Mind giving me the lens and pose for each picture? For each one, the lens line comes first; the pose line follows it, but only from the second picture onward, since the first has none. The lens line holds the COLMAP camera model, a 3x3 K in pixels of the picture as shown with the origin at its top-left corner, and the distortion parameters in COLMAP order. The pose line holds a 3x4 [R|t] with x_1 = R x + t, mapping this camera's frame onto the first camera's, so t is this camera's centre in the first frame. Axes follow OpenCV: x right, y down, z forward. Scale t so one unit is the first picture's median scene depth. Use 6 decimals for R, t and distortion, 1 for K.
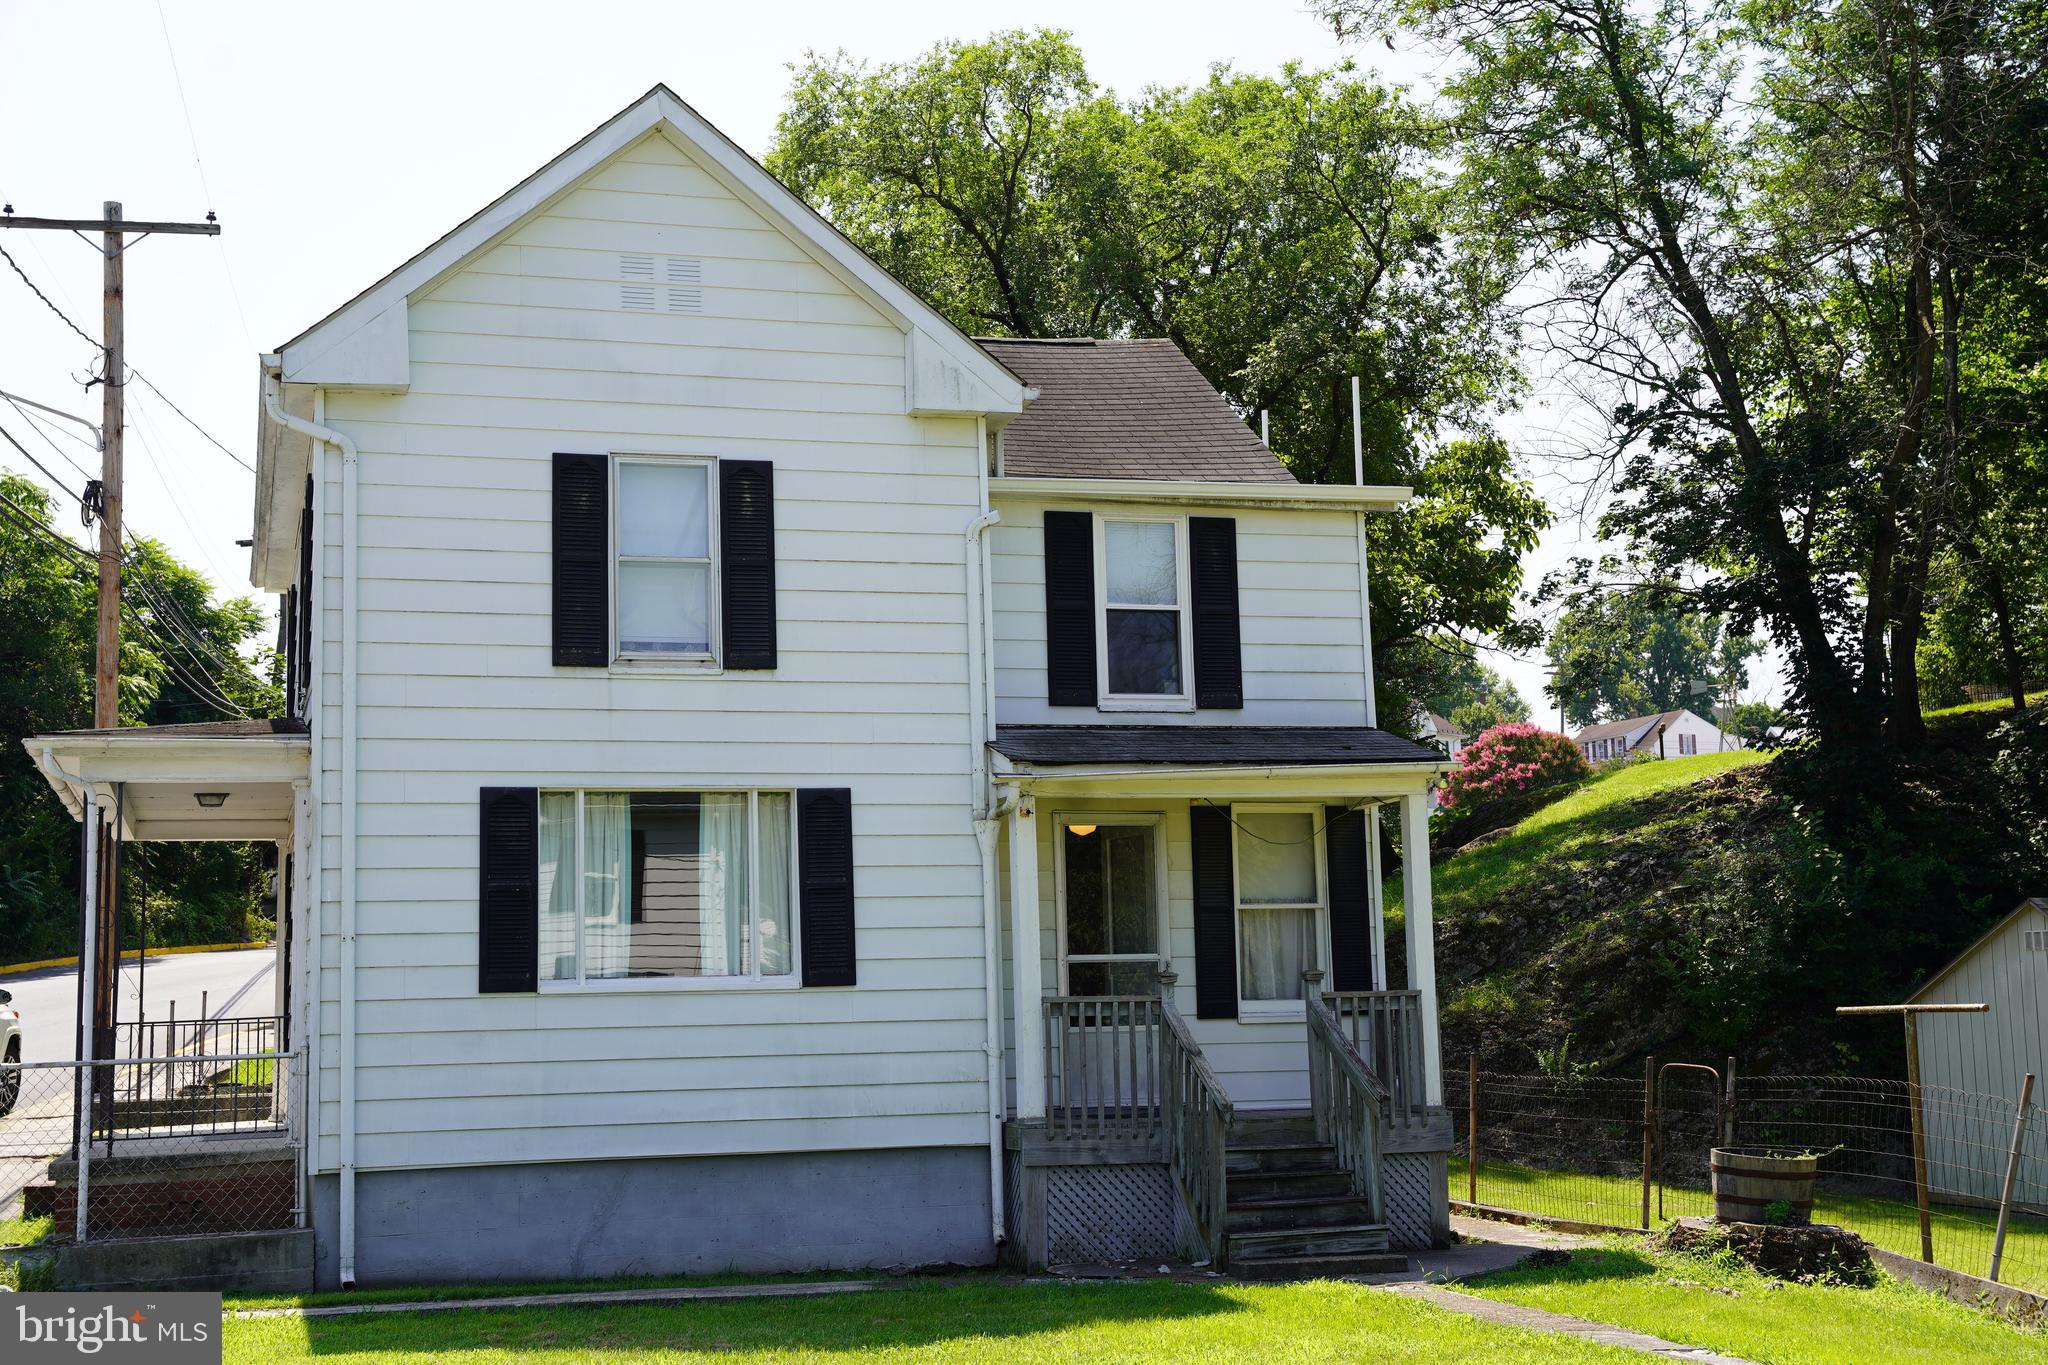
lens RADIAL K [[2668.8, 0, 1031.6], [0, 2668.8, 686.4], [0, 0, 1]] dist [0.076731, 0.018556]
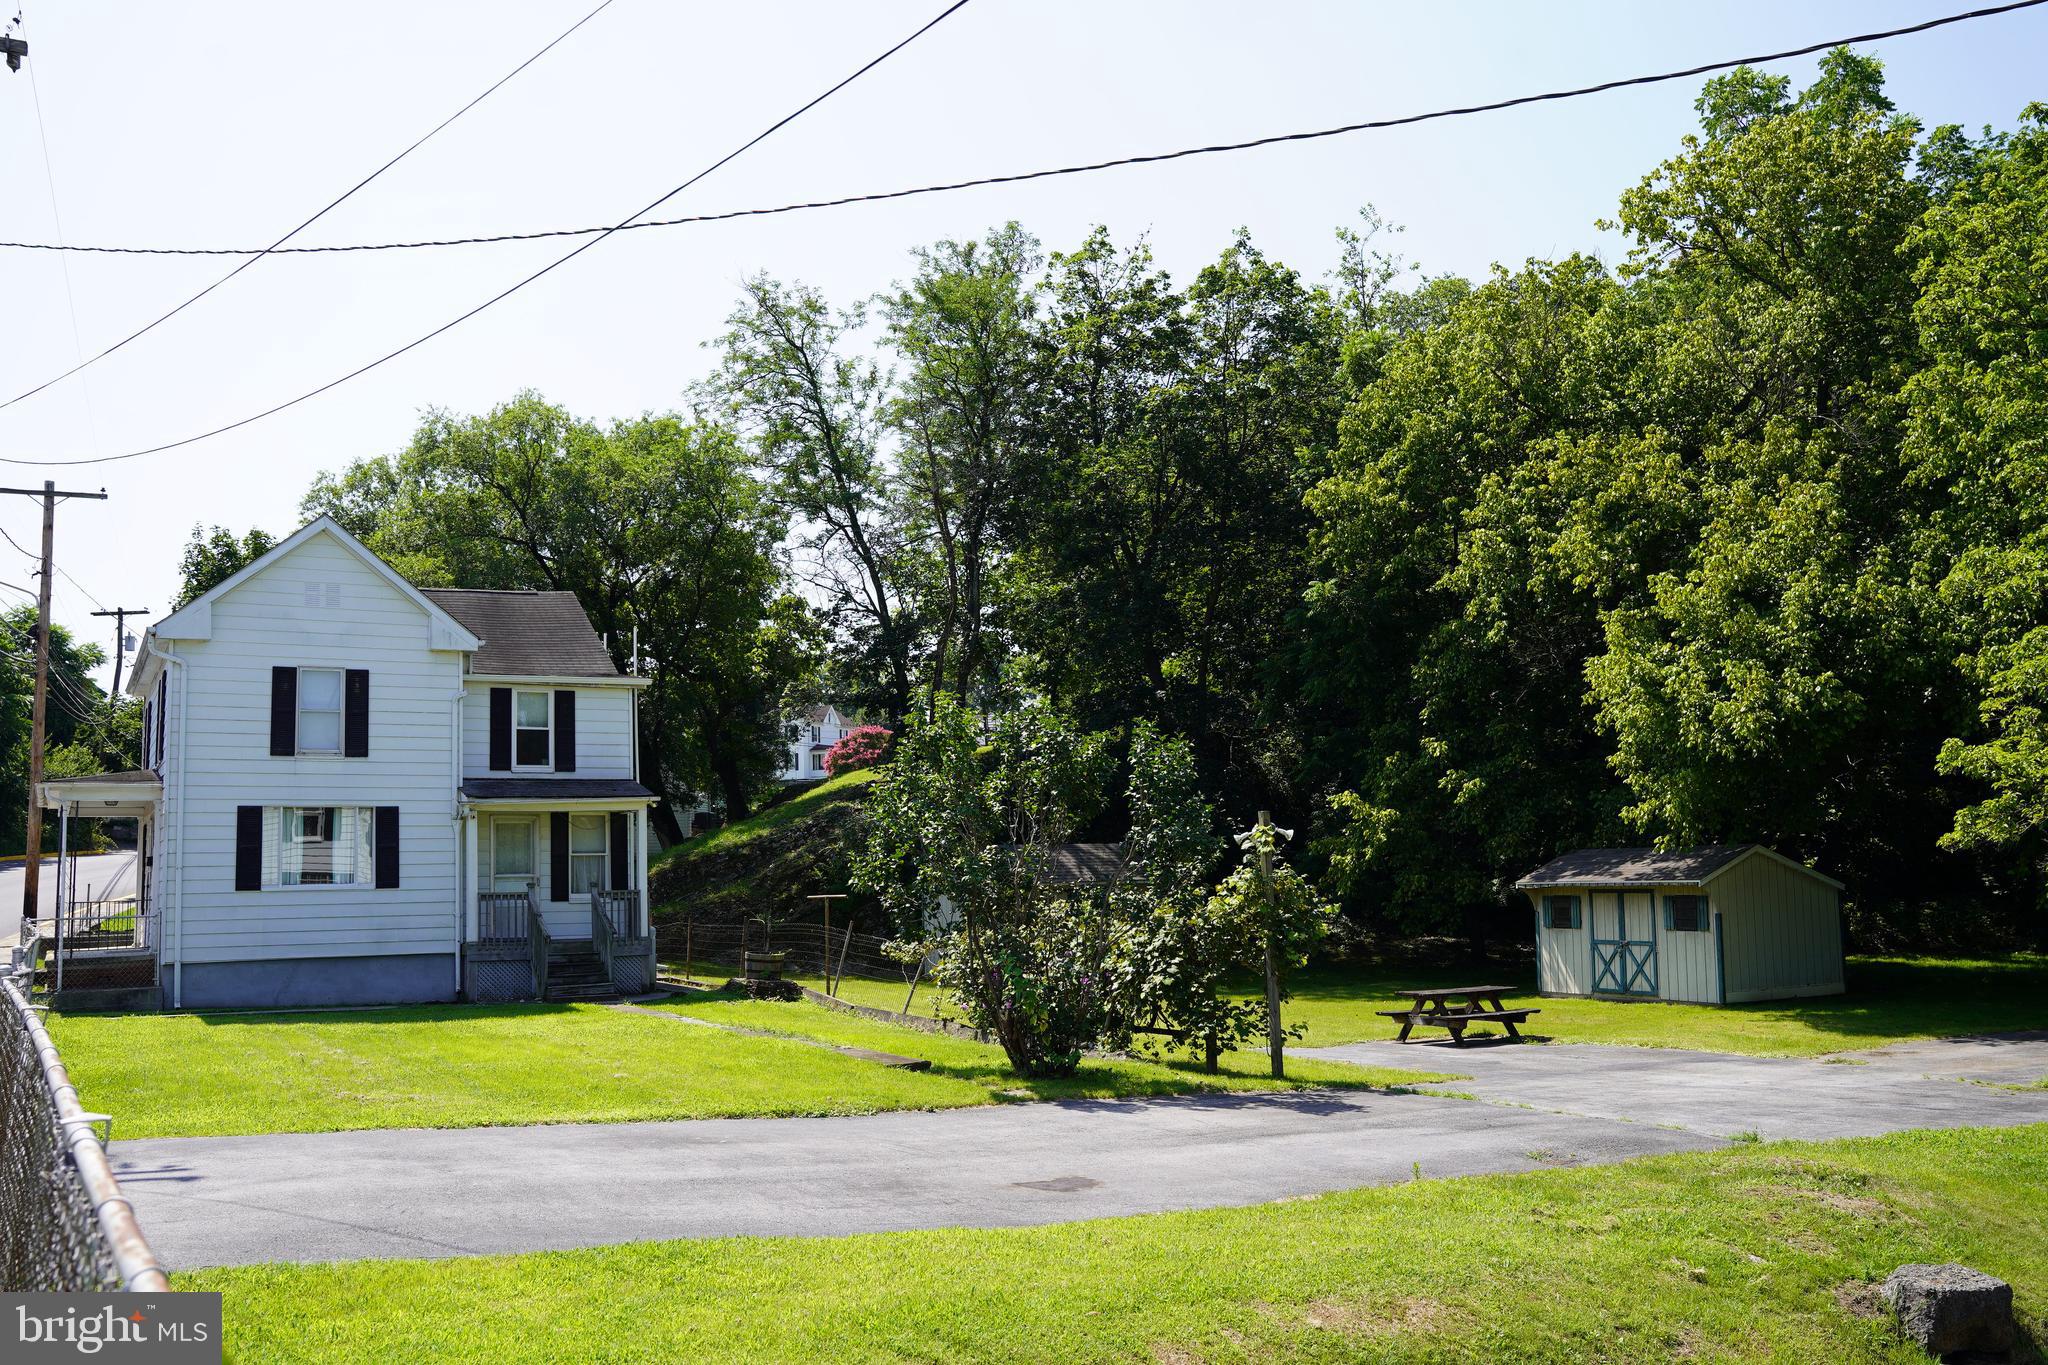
lens RADIAL K [[1705.2, 0, 1028.6], [0, 1705.2, 677.9], [0, 0, 1]] dist [-0.125843, 0.170540]
pose [[0.971965, 0.024396, 0.233856, 0.125034], [-0.023830, 0.999702, -0.005249, -0.081874], [-0.233914, -0.000471, 0.972257, -0.598122]]
